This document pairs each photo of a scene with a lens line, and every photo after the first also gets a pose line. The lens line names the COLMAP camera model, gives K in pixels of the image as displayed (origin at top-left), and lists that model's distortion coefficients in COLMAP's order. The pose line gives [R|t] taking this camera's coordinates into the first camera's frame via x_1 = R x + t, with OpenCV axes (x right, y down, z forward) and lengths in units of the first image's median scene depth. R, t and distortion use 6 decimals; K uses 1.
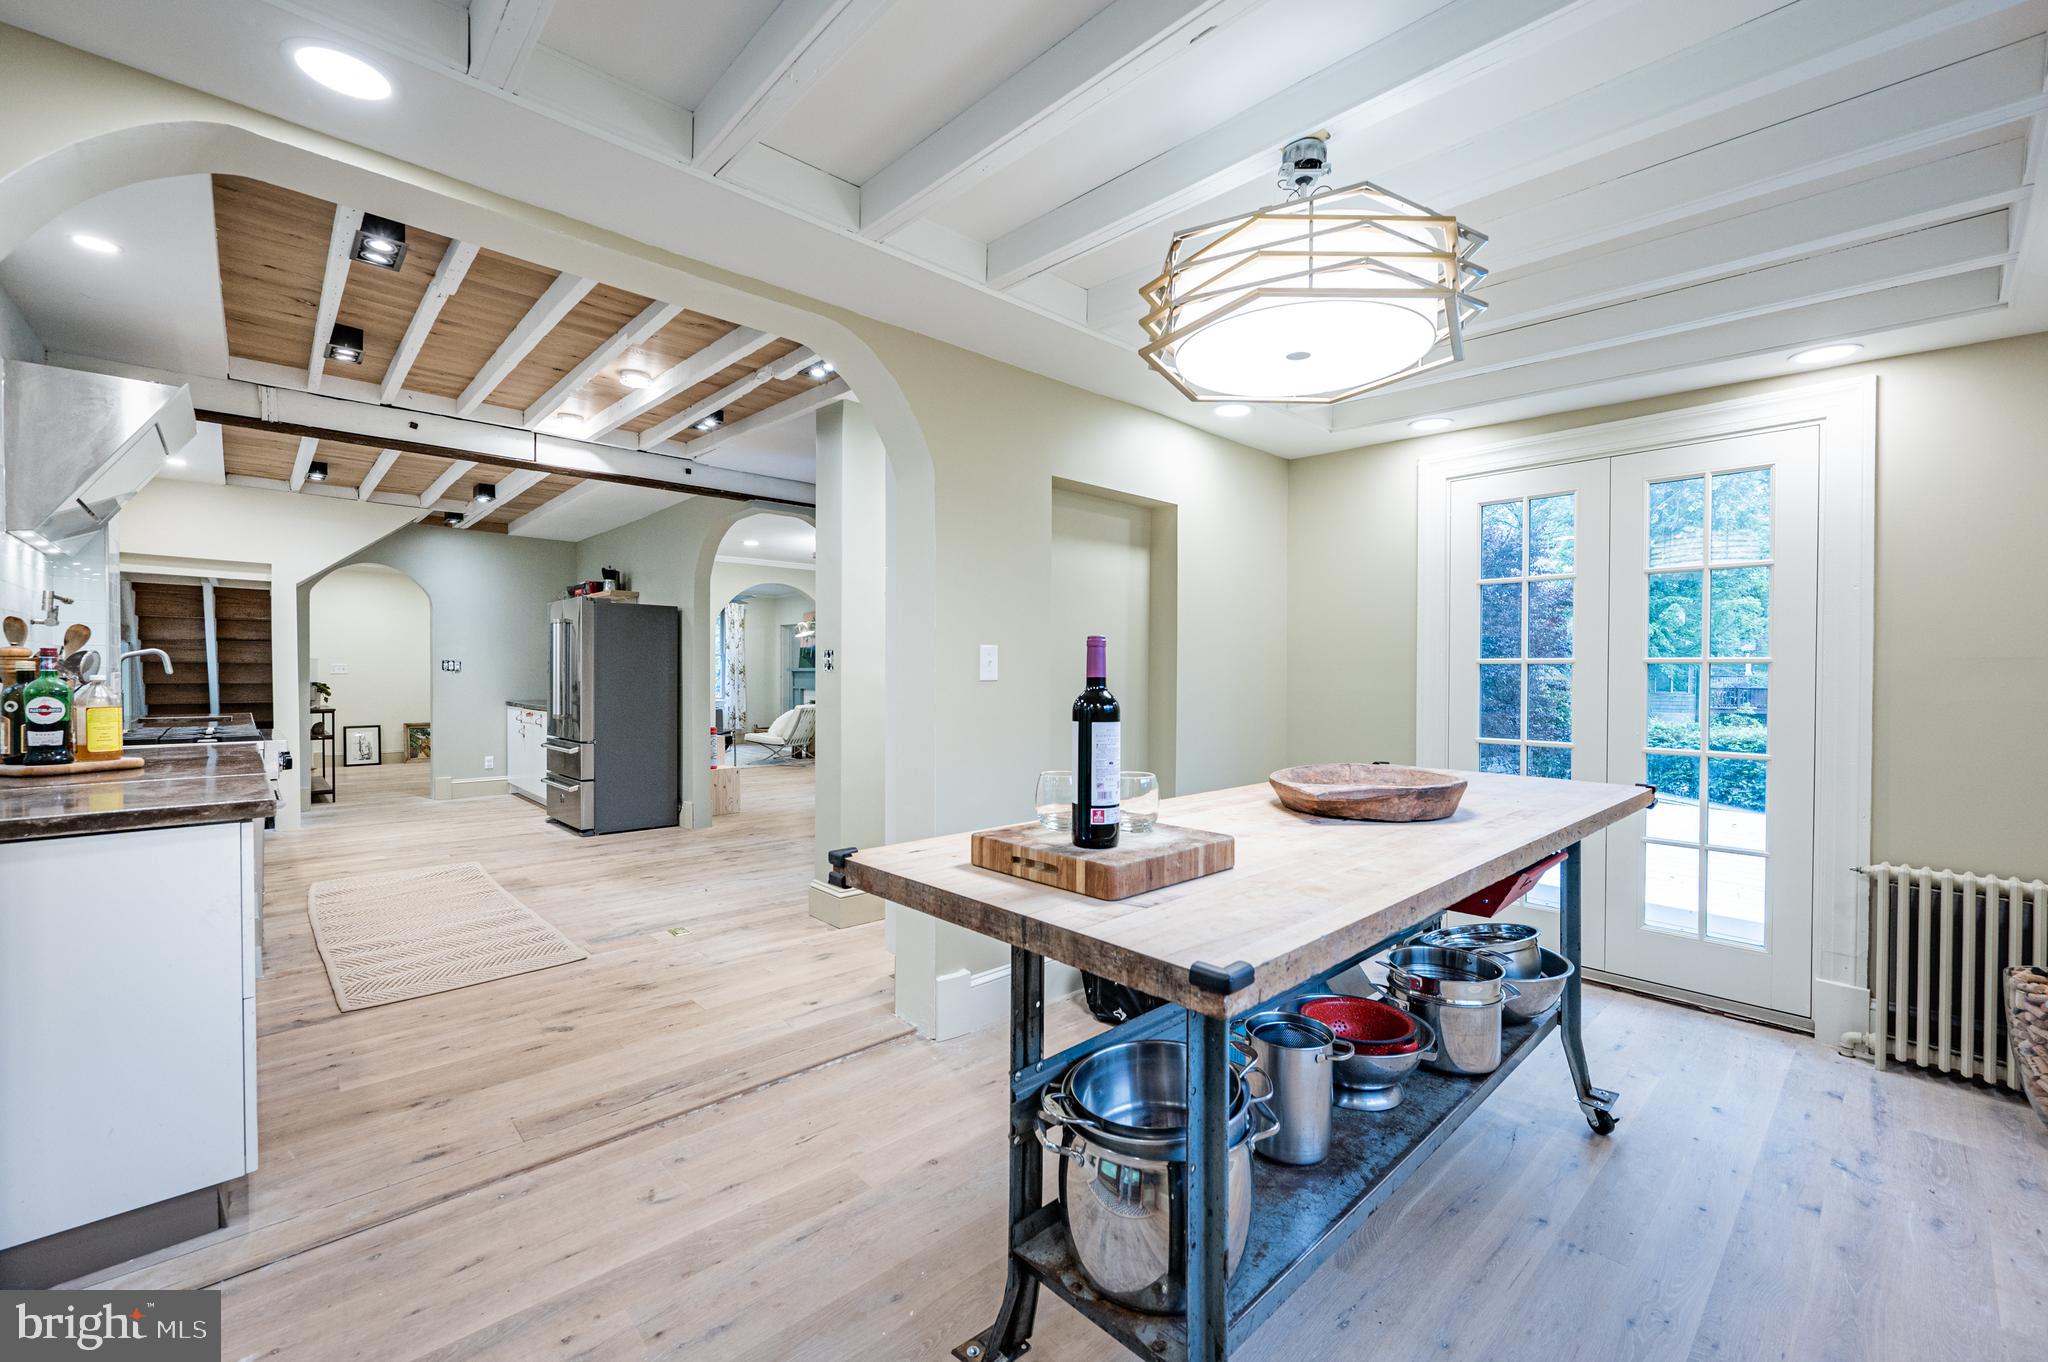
lens RADIAL K [[829.1, 0, 1024.0], [0, 829.1, 681.0], [0, 0, 1]] dist [0.000920, 0.000159]
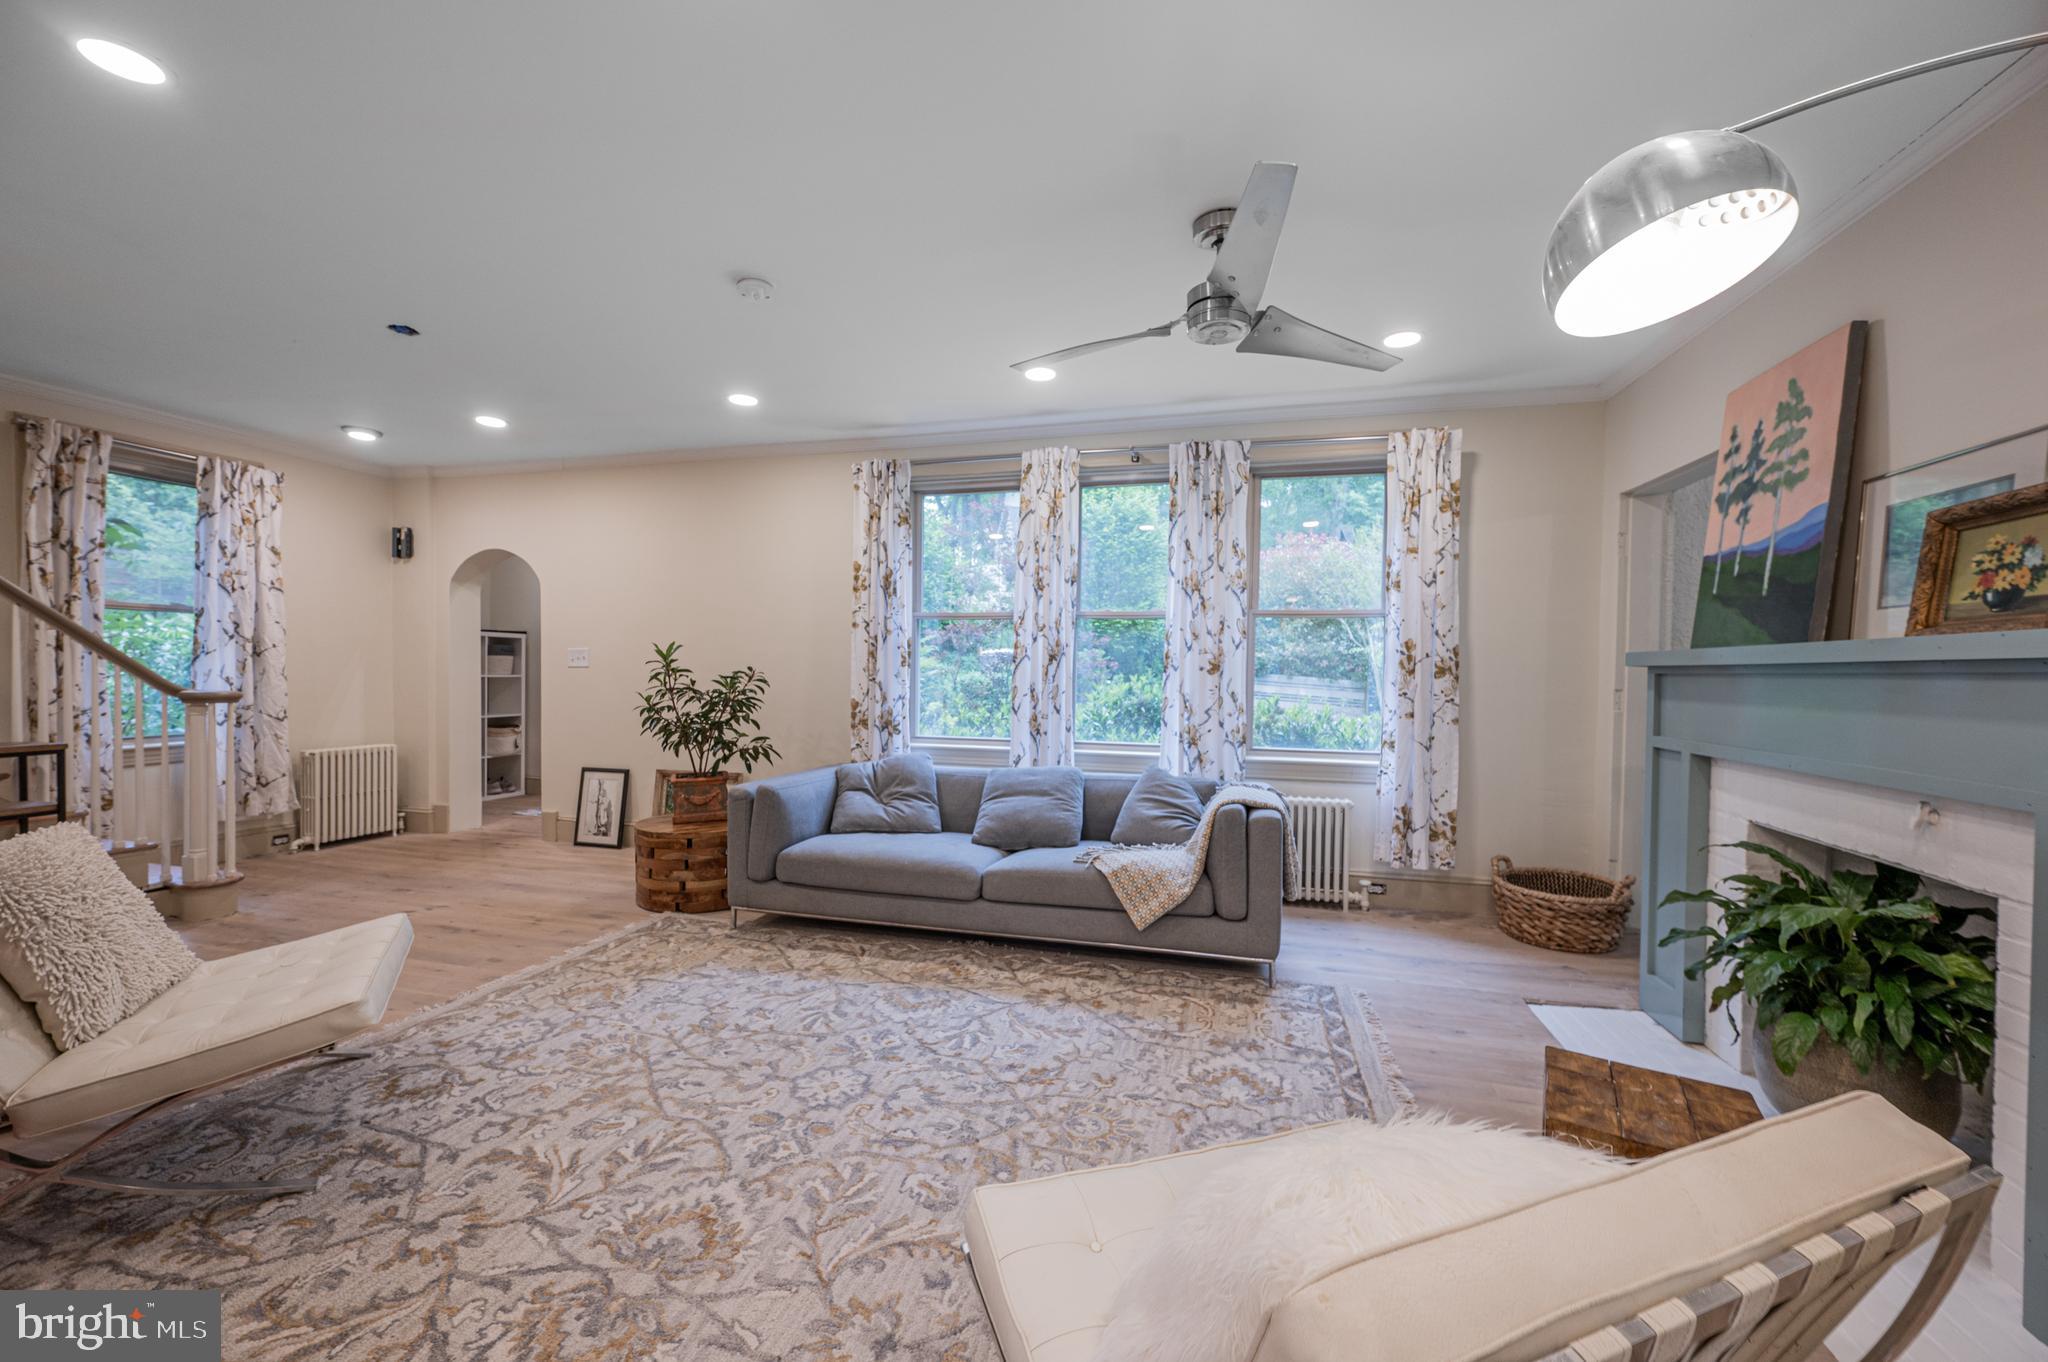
lens RADIAL K [[802.3, 0, 1025.7], [0, 802.3, 687.8], [0, 0, 1]] dist [-0.001759, 0.000279]
pose [[0.524875, 0.023763, -0.850848, -0.383541], [-0.015968, 0.999709, 0.018070, -0.015002], [0.851030, 0.004101, 0.525101, 1.549660]]
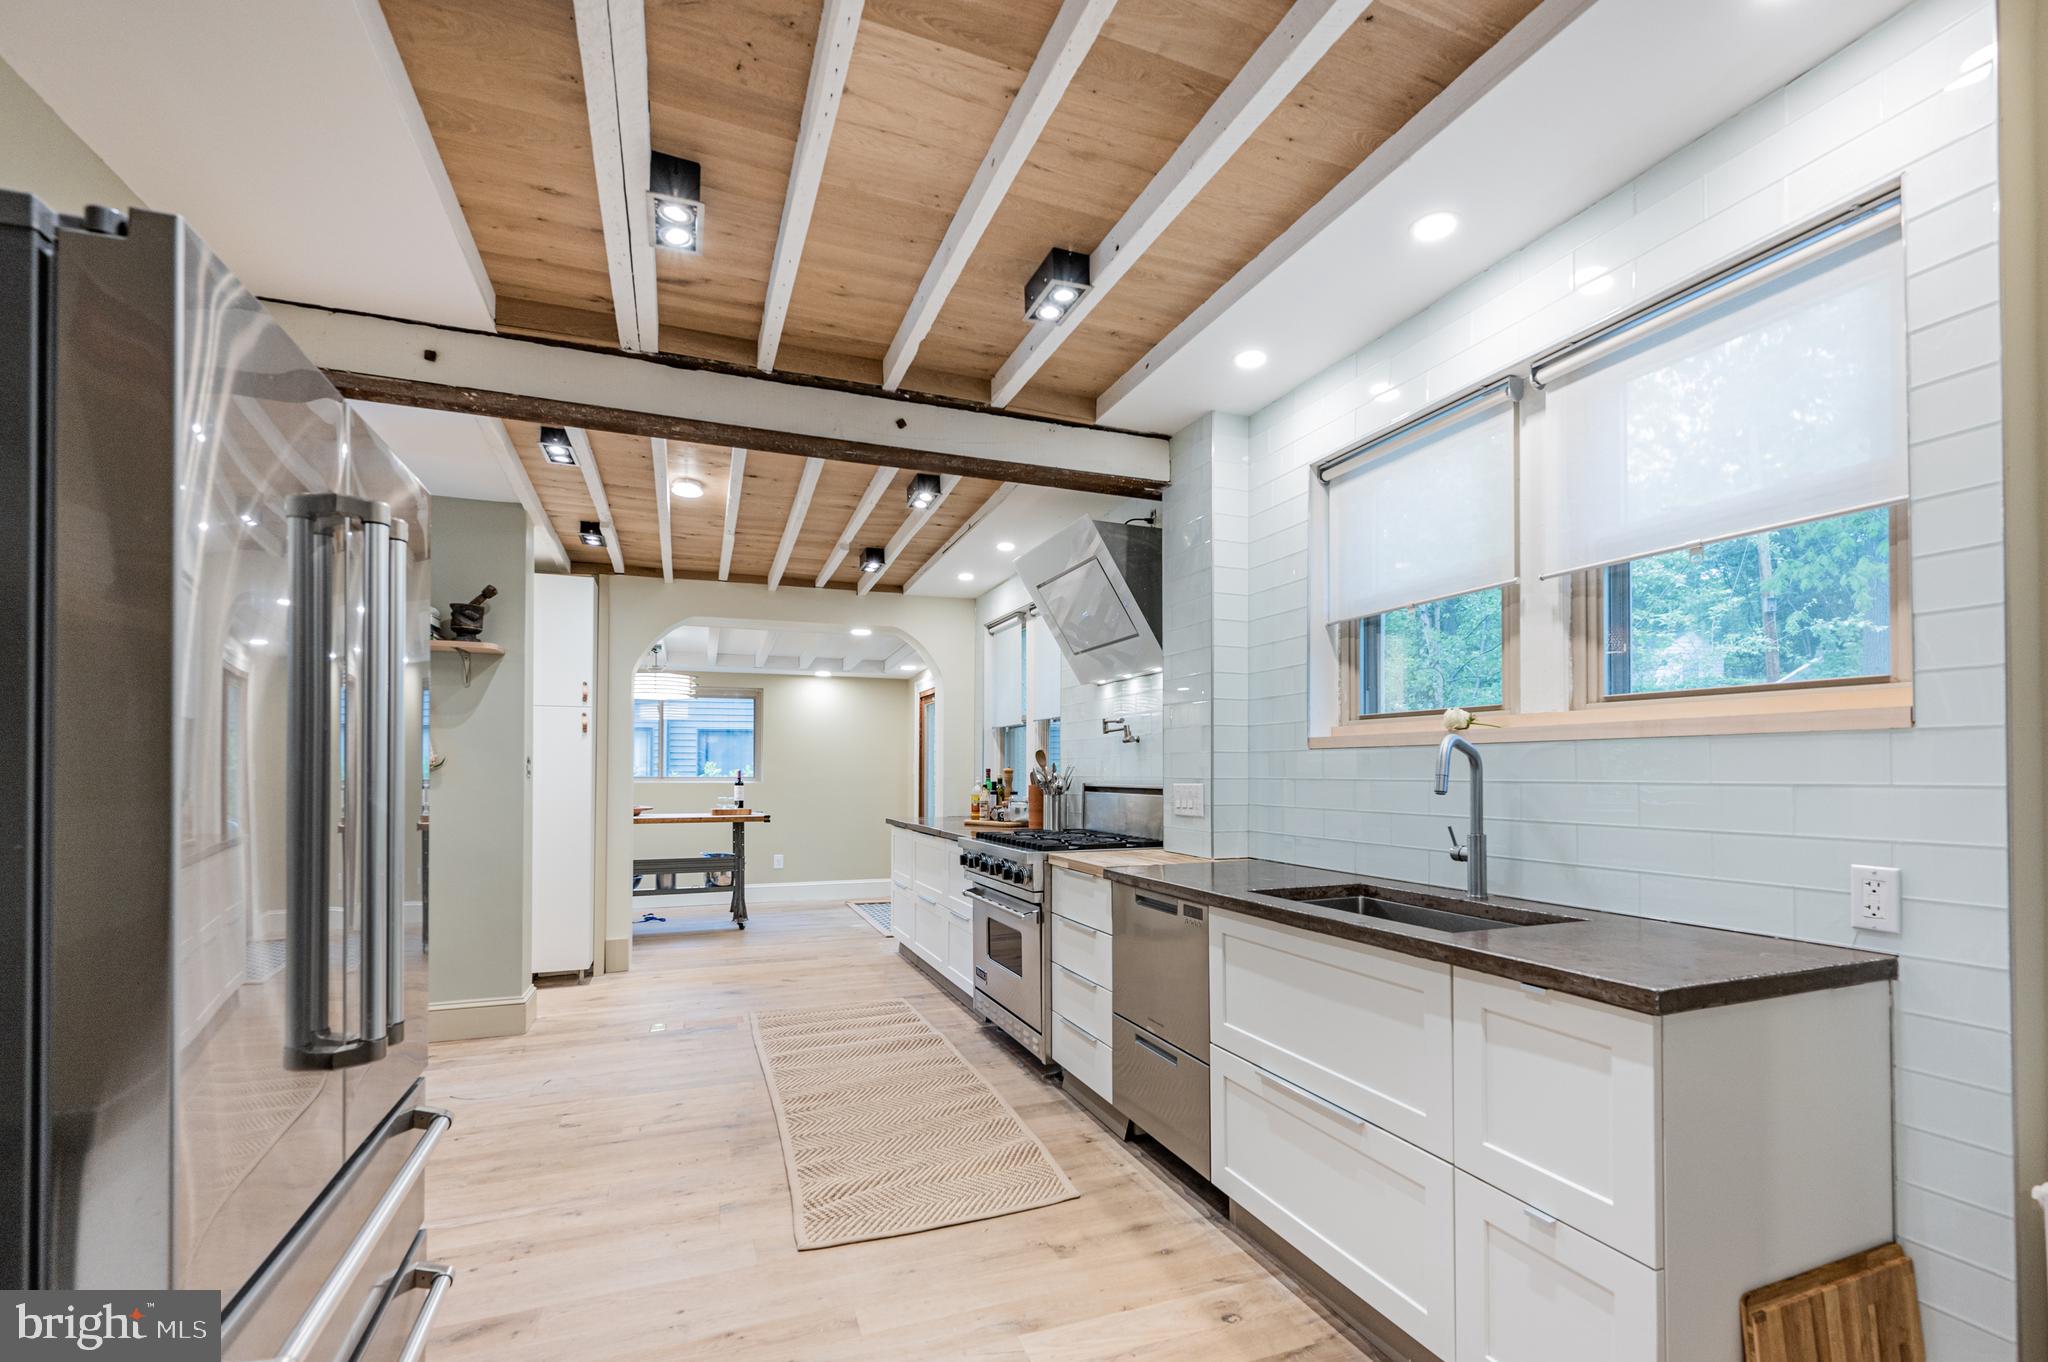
lens RADIAL K [[896.0, 0, 1039.8], [0, 896.0, 757.0], [0, 0, 1]] dist [-0.000741, -0.000240]
pose [[-0.930914, 0.000807, 0.365237, -0.738569], [-0.002449, 0.999961, -0.008451, -0.017630], [-0.365230, -0.008762, -0.930876, 1.087398]]
